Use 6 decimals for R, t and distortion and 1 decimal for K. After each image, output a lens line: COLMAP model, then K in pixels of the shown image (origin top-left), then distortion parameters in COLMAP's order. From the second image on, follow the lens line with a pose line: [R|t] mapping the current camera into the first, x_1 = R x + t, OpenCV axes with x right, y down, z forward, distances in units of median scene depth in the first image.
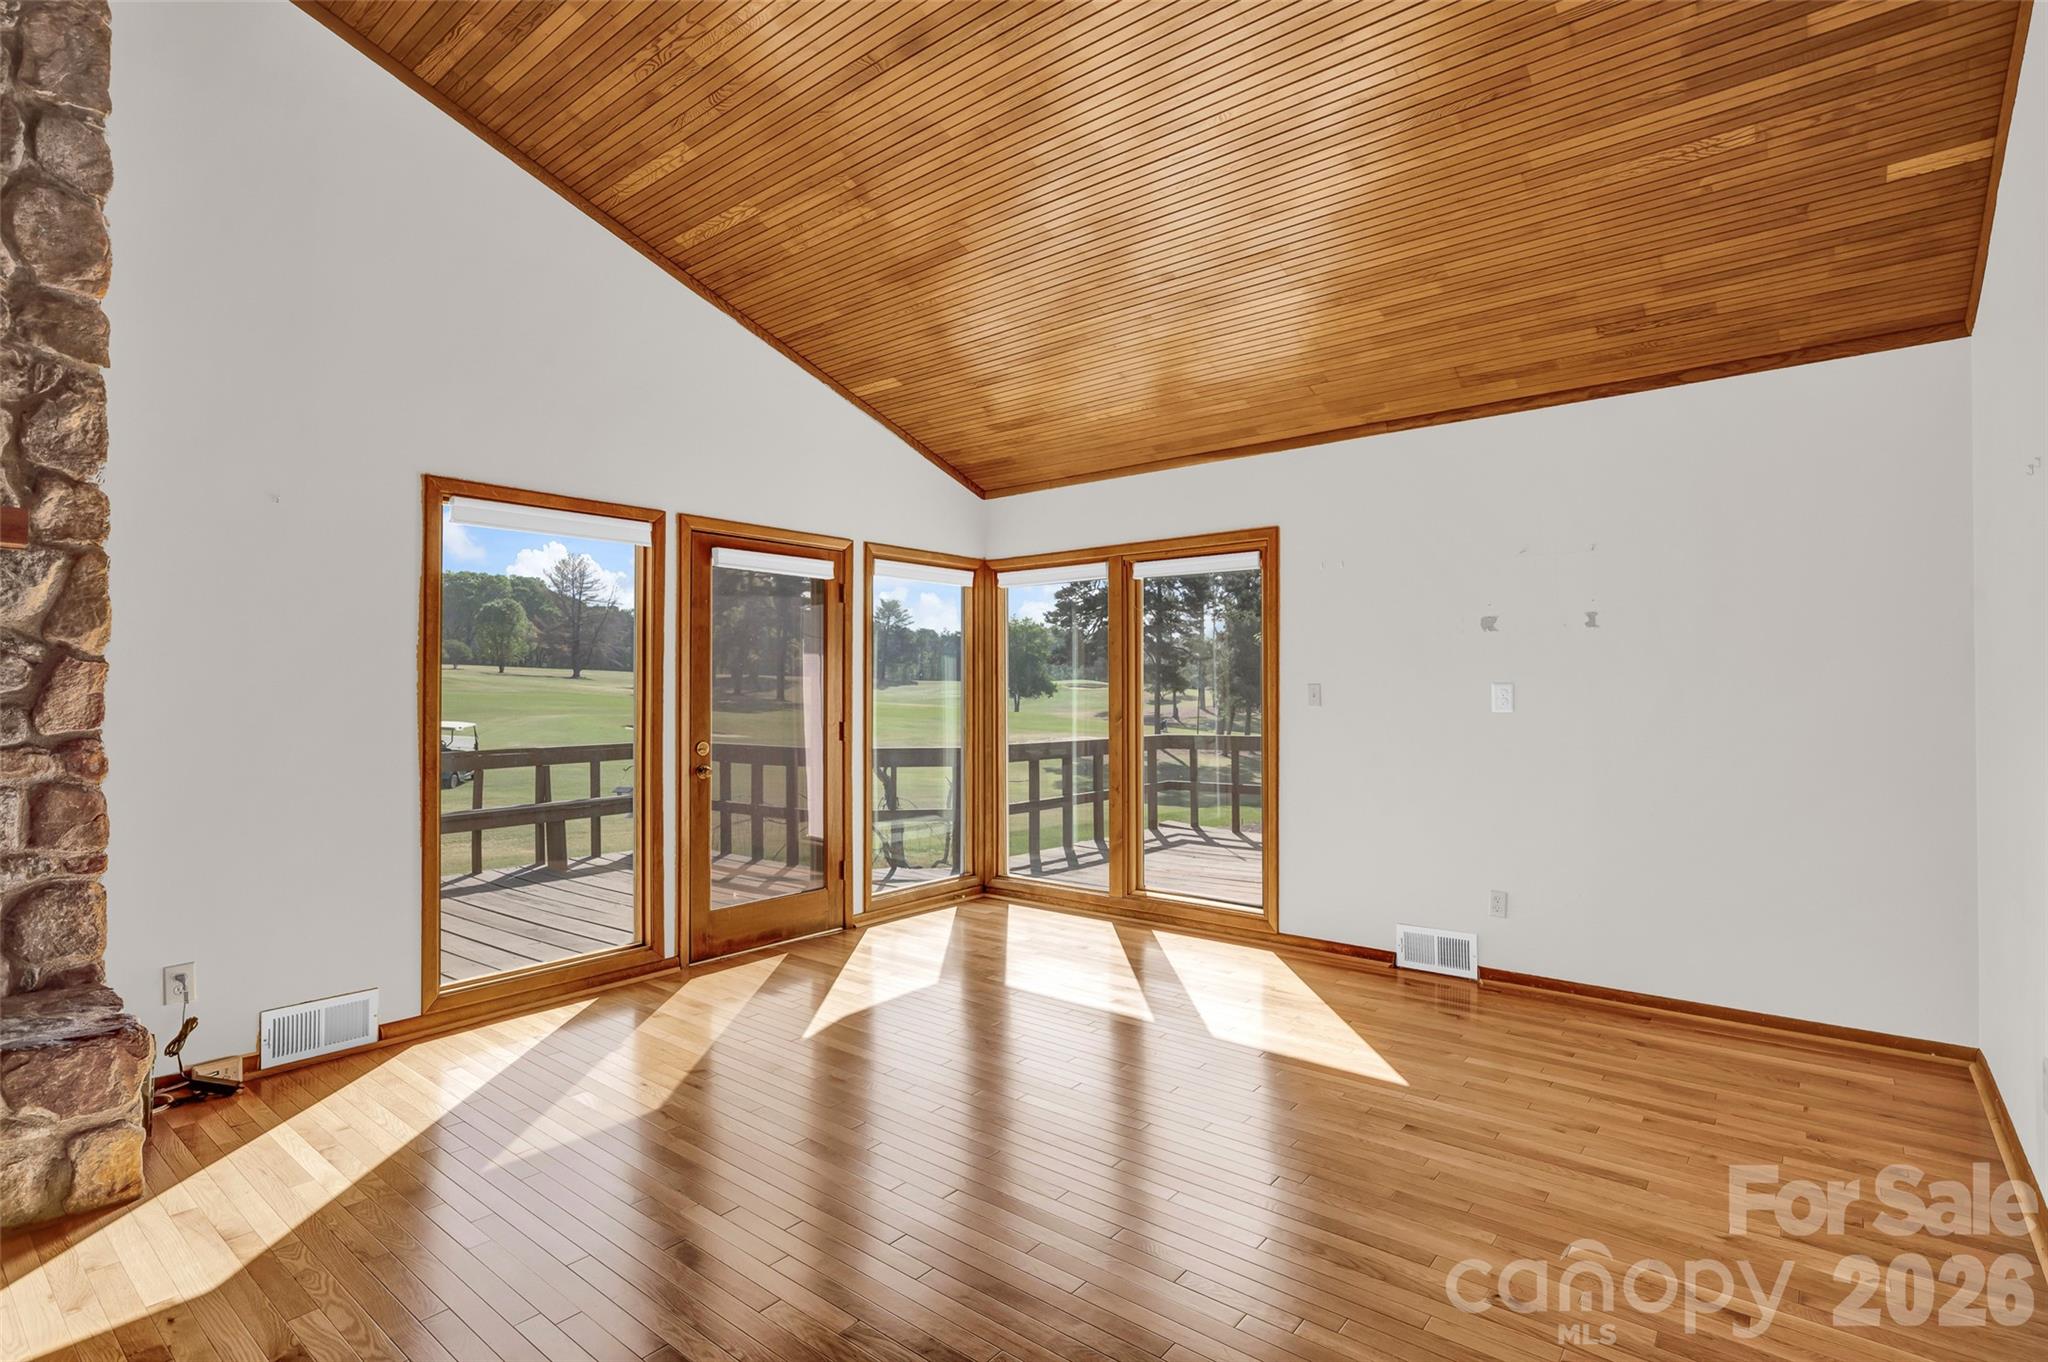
lens RADIAL K [[993.9, 0, 1024.0], [0, 993.9, 681.0], [0, 0, 1]] dist [-0.000244, -0.000212]
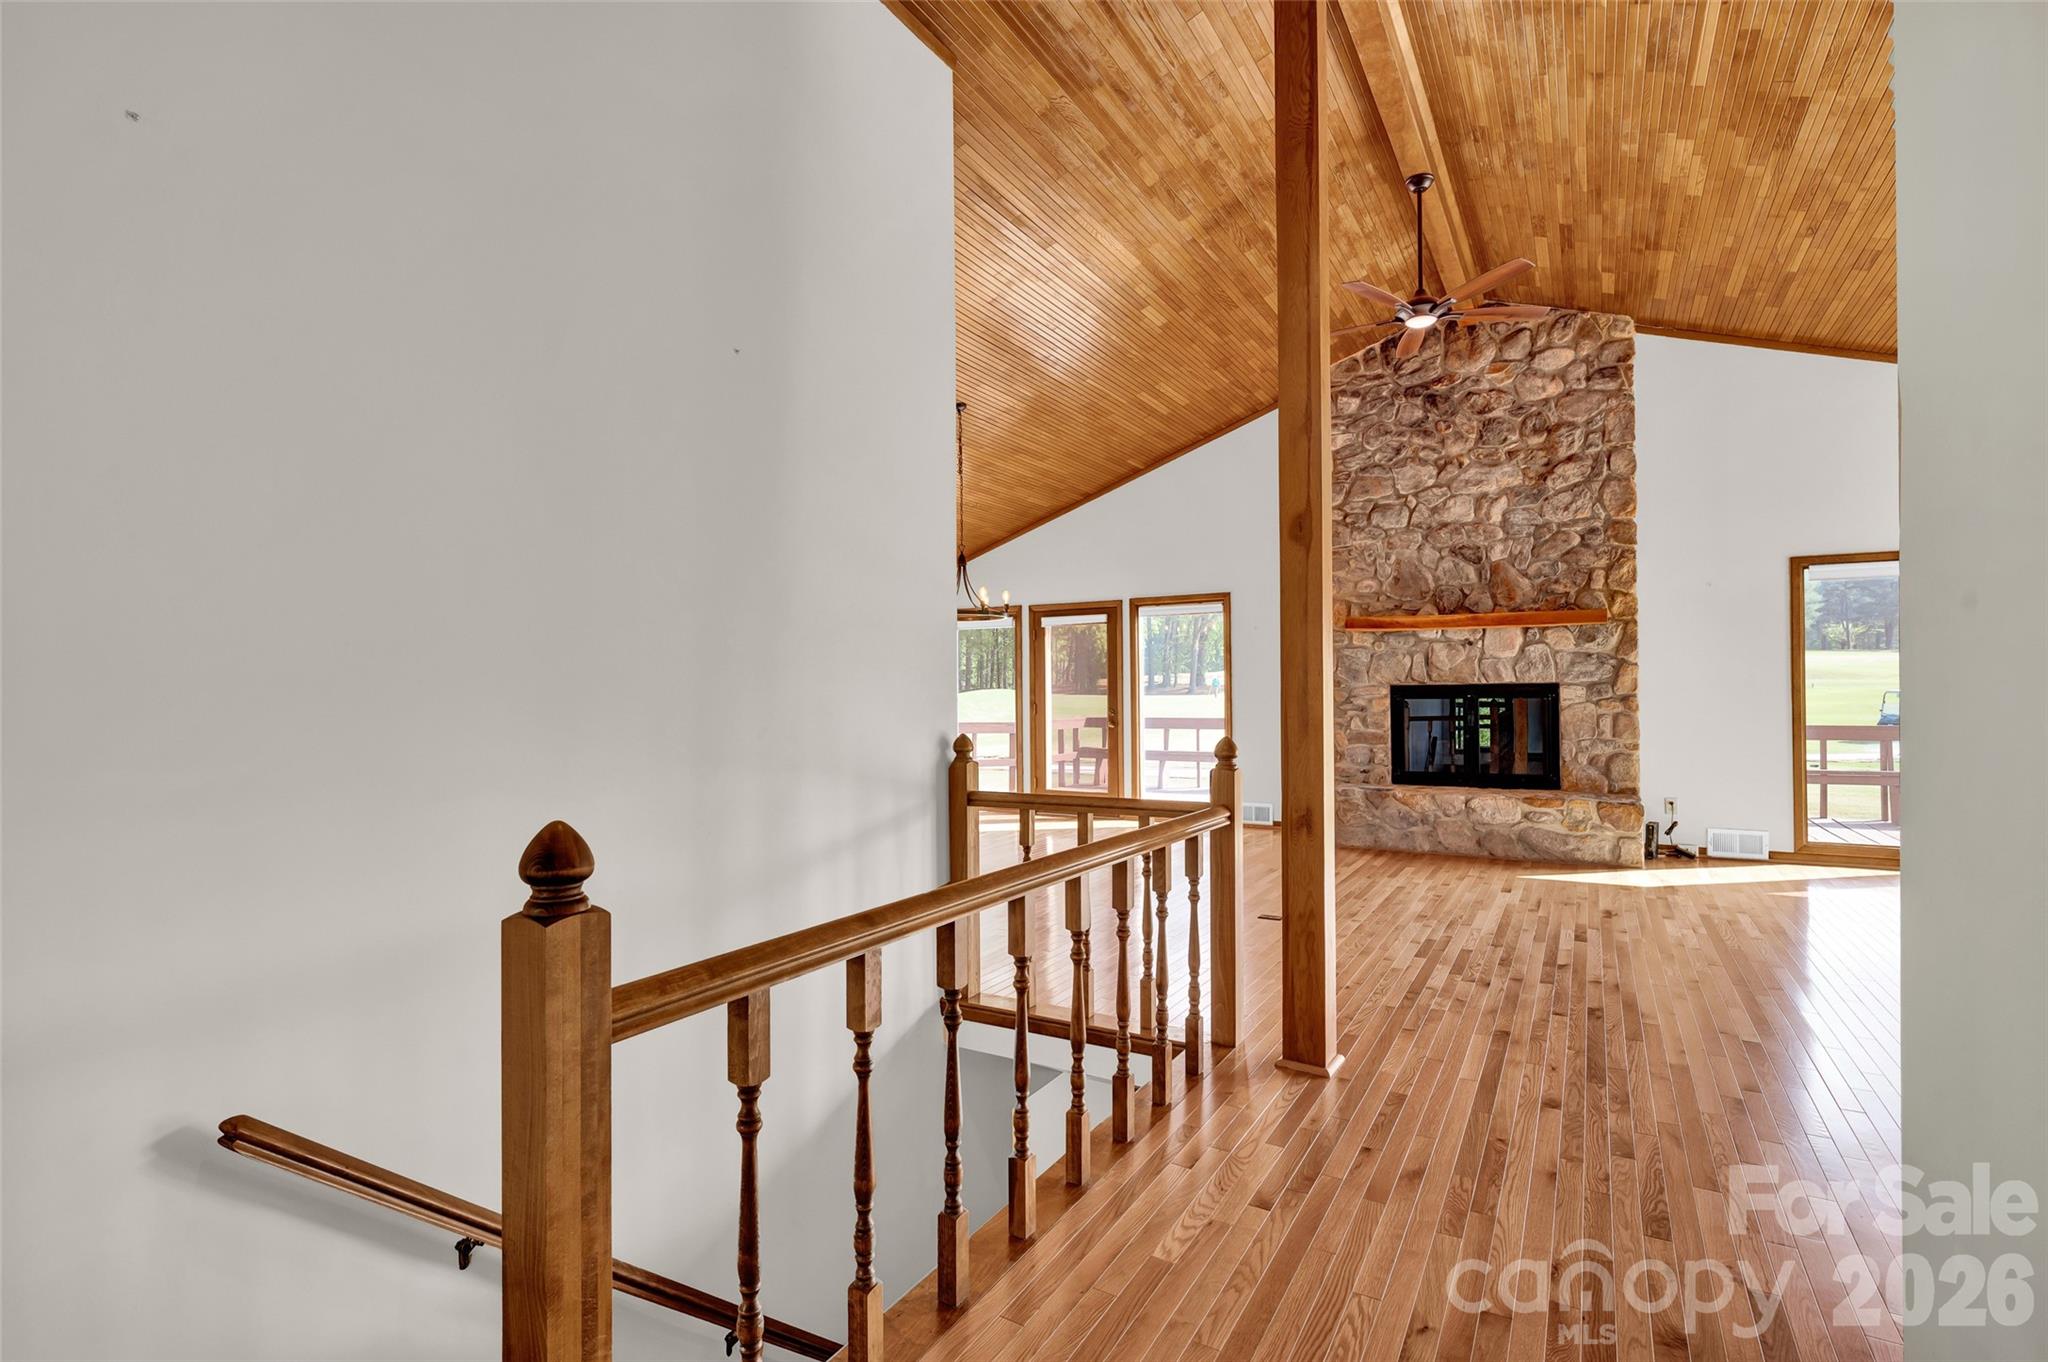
lens RADIAL K [[959.9, 0, 1026.3], [0, 959.9, 686.3], [0, 0, 1]] dist [-0.002855, -0.000242]
pose [[0.161351, -0.007668, -0.986867, 1.079721], [0.013481, 0.999894, -0.005565, 0.024271], [0.986805, -0.012406, 0.161437, -0.806035]]
